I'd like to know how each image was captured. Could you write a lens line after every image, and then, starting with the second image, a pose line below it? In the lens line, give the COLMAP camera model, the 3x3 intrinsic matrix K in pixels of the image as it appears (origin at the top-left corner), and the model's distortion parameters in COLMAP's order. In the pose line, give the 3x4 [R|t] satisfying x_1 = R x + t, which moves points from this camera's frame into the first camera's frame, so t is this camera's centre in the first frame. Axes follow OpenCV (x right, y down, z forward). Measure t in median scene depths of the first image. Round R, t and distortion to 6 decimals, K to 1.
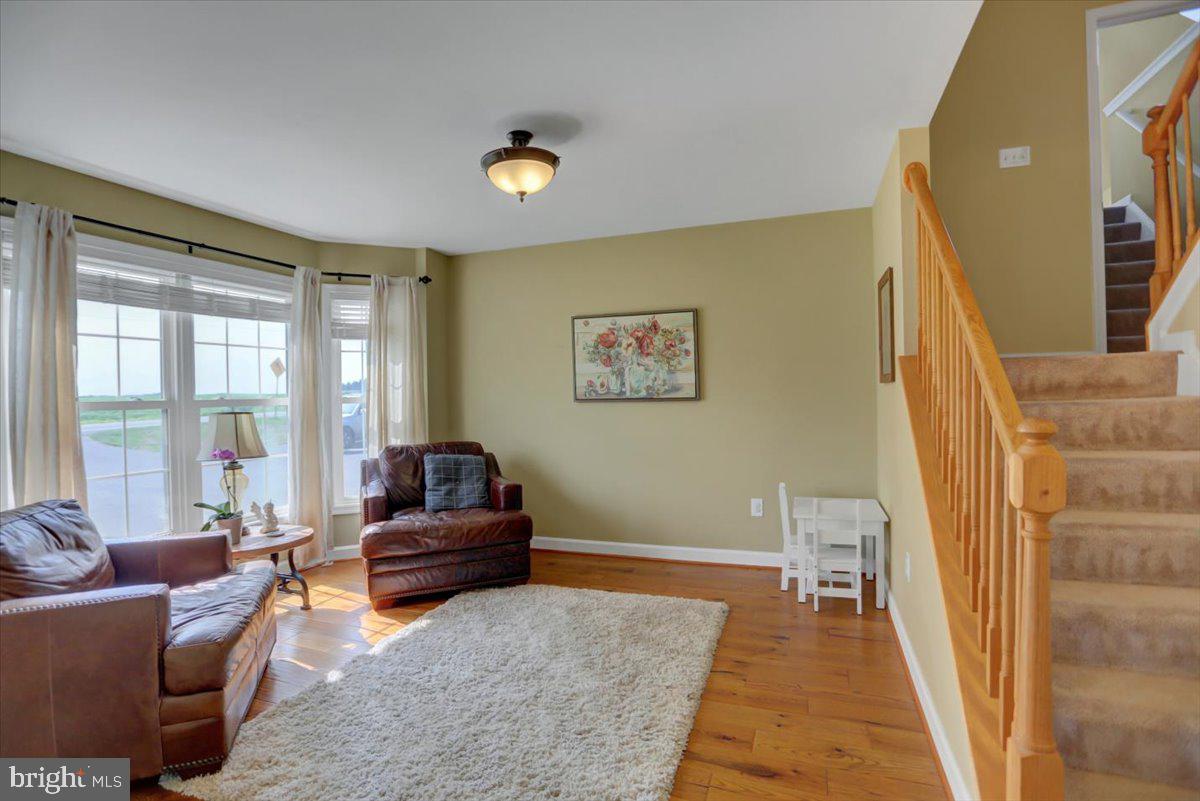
lens RADIAL K [[595.0, 0, 591.2], [0, 595.0, 391.1], [0, 0, 1]] dist [-0.076580, 0.032456]
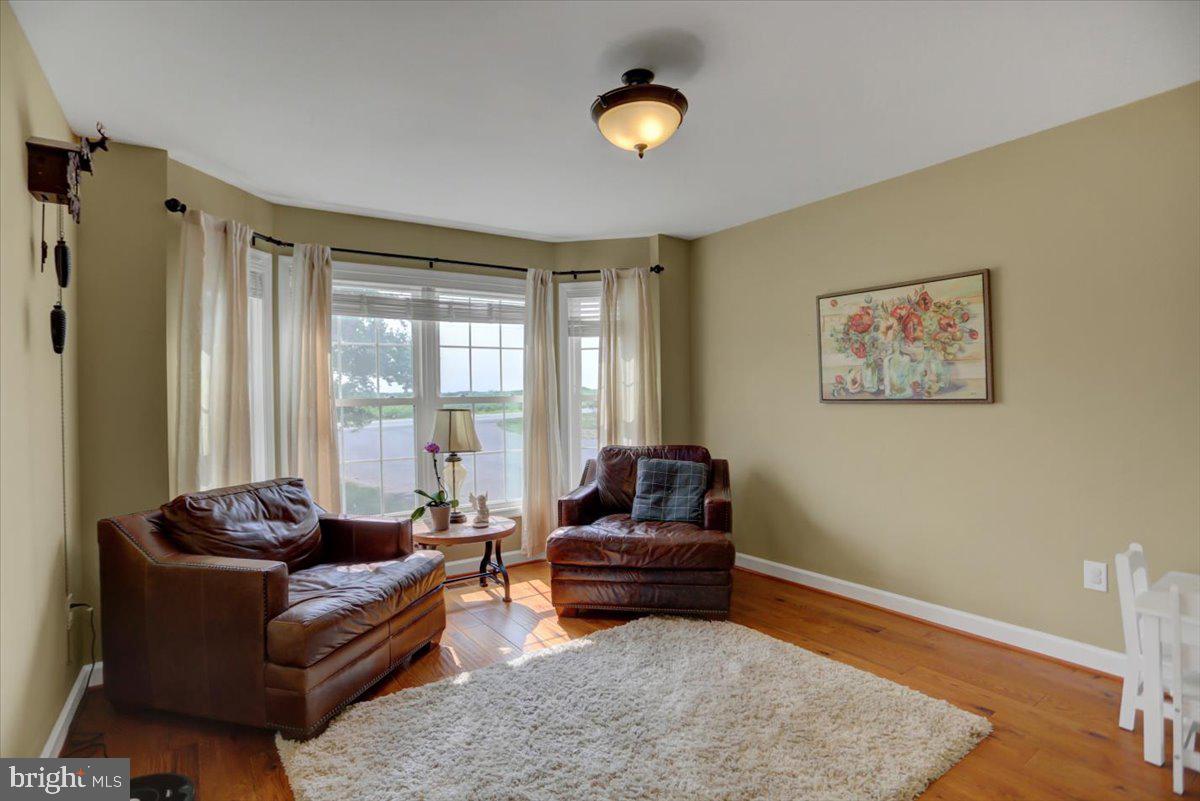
lens RADIAL K [[595.0, 0, 591.2], [0, 595.0, 391.1], [0, 0, 1]] dist [-0.076580, 0.032456]
pose [[0.815375, 0.003469, -0.578923, 0.214647], [0.001596, 0.999965, 0.008239, -0.005491], [0.578931, -0.007642, 0.815341, 0.217128]]
